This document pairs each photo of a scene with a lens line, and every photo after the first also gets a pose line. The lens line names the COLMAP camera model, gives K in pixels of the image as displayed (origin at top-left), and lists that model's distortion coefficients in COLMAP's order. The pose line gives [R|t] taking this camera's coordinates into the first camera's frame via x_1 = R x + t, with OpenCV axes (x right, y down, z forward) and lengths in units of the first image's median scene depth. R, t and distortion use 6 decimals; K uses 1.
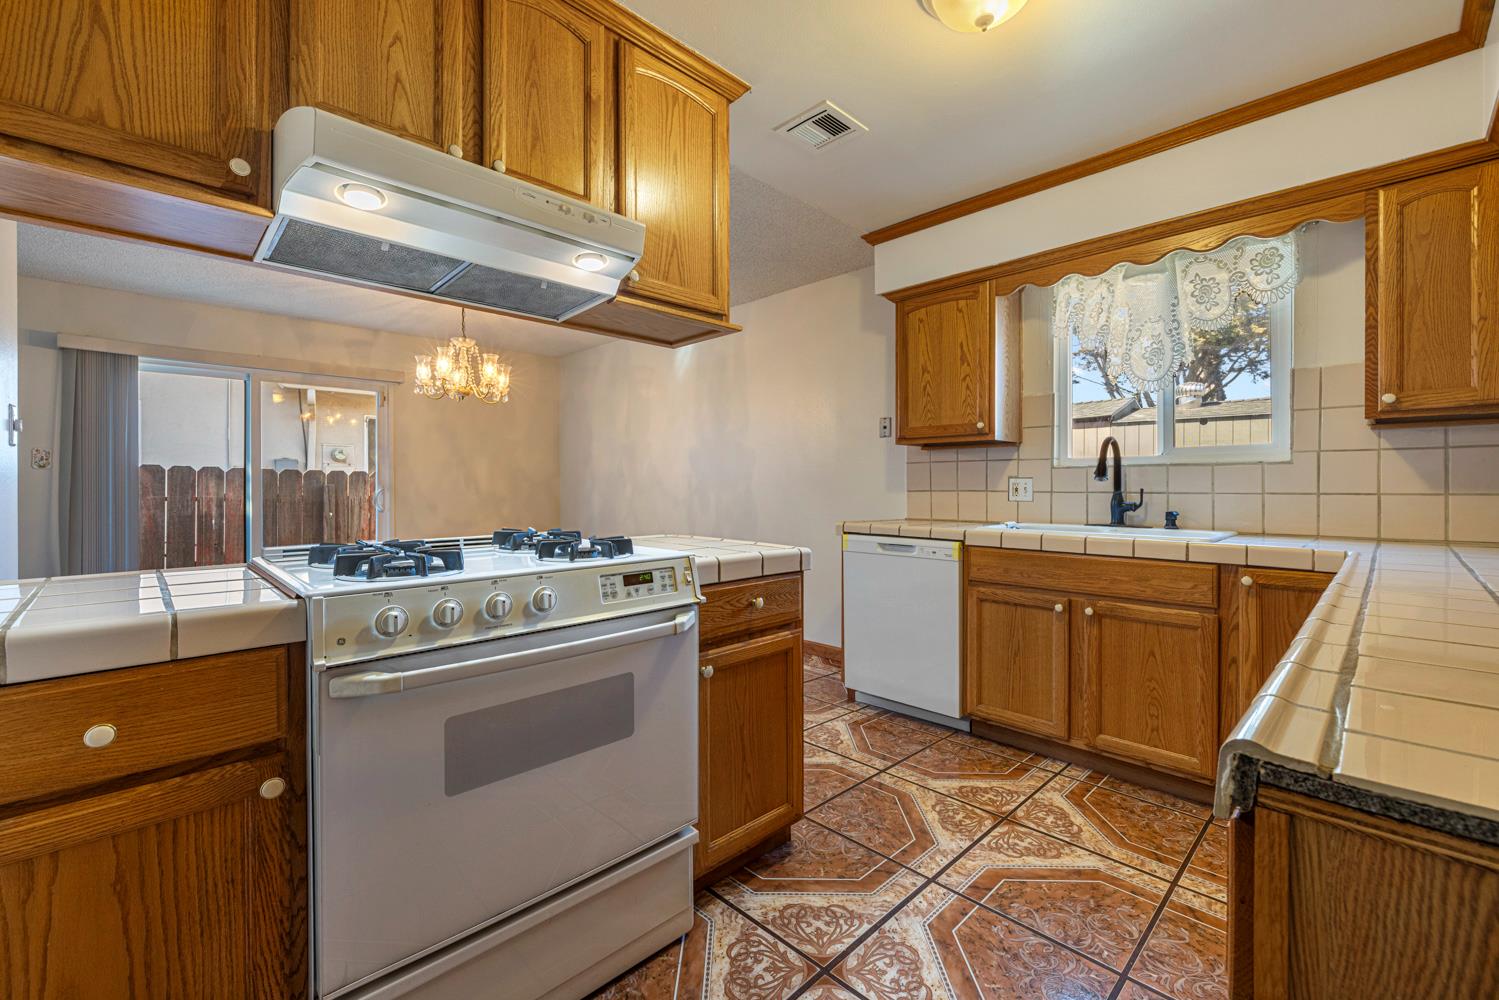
lens RADIAL K [[637.0, 0, 748.8], [0, 637.0, 487.2], [0, 0, 1]] dist [-0.000293, -0.003929]
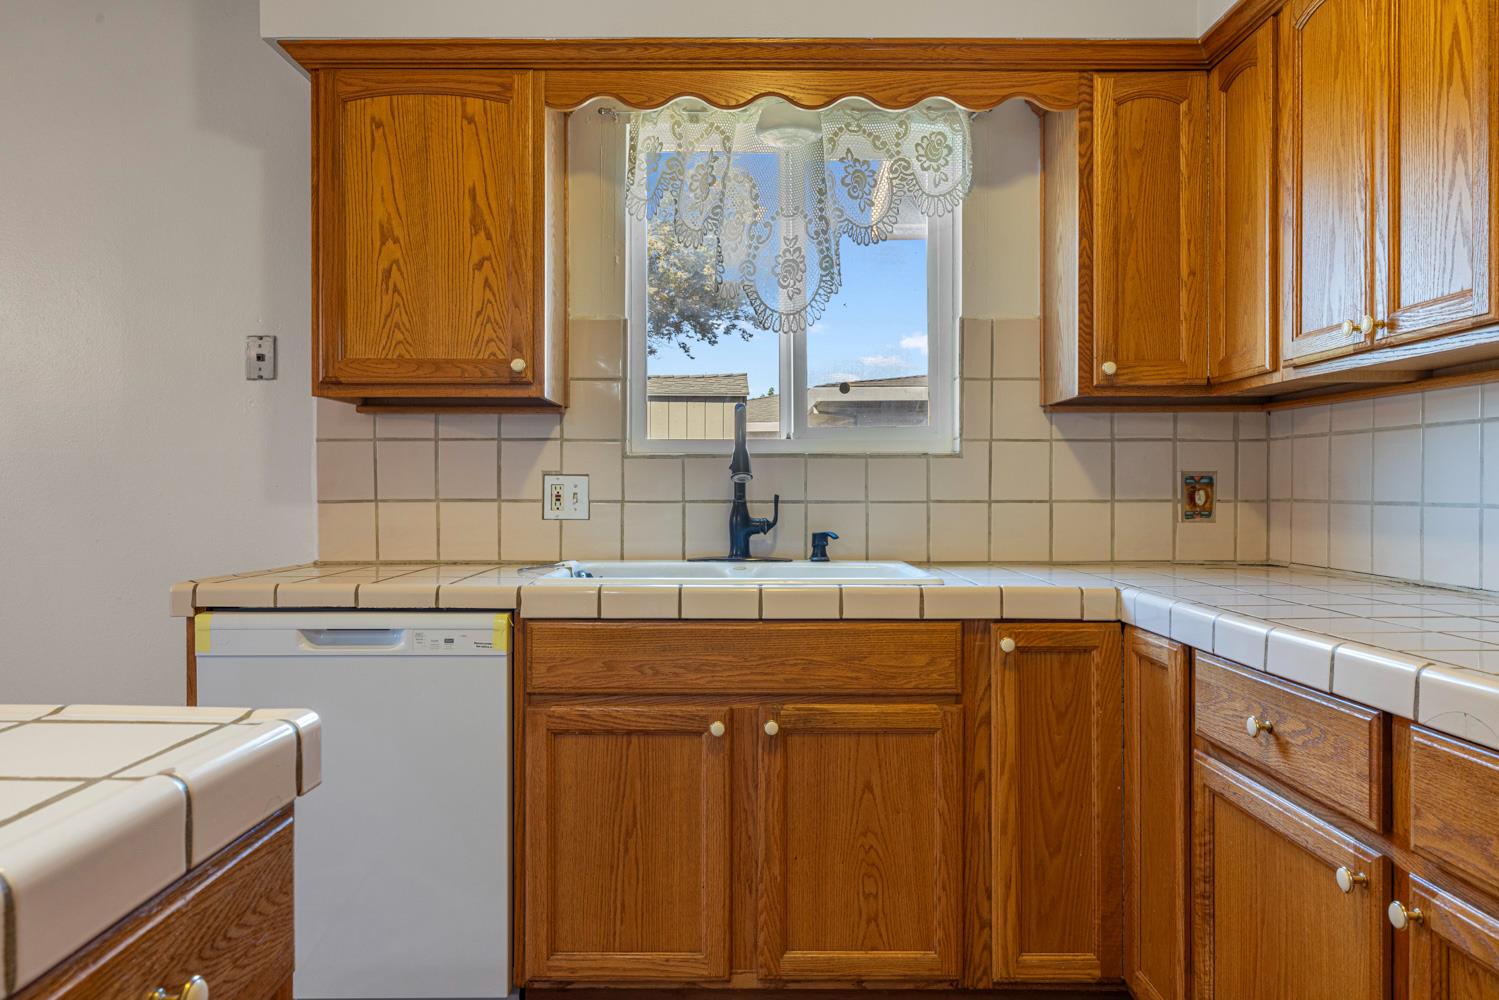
lens RADIAL K [[998.0, 0, 747.2], [0, 998.0, 495.8], [0, 0, 1]] dist [-0.006539, -0.000713]
pose [[0.697961, -0.004954, 0.716118, -0.069027], [0.001758, 0.999985, 0.005204, -0.001947], [-0.716133, -0.002374, 0.697960, 0.418074]]
